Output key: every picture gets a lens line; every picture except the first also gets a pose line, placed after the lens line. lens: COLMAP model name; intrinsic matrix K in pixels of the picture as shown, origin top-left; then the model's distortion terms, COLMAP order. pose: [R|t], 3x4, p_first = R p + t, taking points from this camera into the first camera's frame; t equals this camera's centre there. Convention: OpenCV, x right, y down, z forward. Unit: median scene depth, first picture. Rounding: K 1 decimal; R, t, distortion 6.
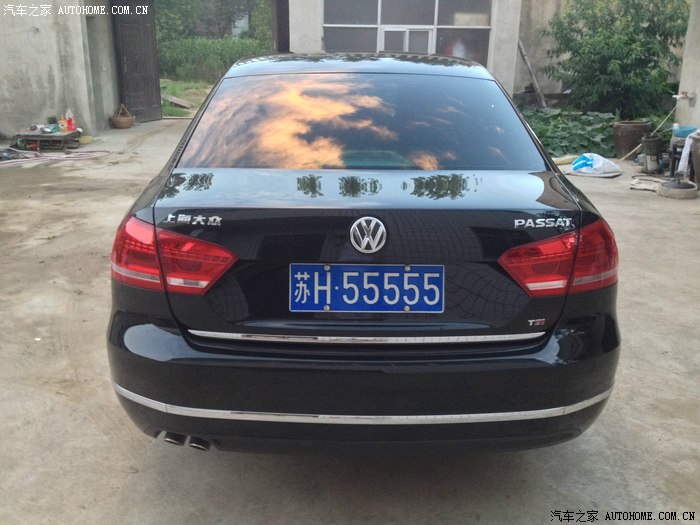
lens RADIAL K [[745.7, 0, 347.6], [0, 745.7, 261.3], [0, 0, 1]] dist [0.080570, 0.000000]
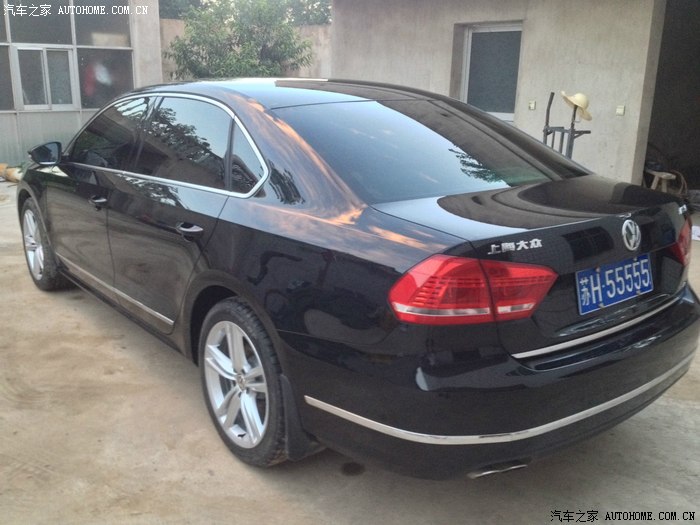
lens RADIAL K [[745.7, 0, 351.9], [0, 745.7, 262.5], [0, 0, 1]] dist [0.080570, 0.000000]
pose [[0.787907, -0.166211, 0.592938, -0.986332], [0.178540, 0.983185, 0.038357, -0.111580], [-0.589343, 0.075642, 0.804334, 0.301652]]
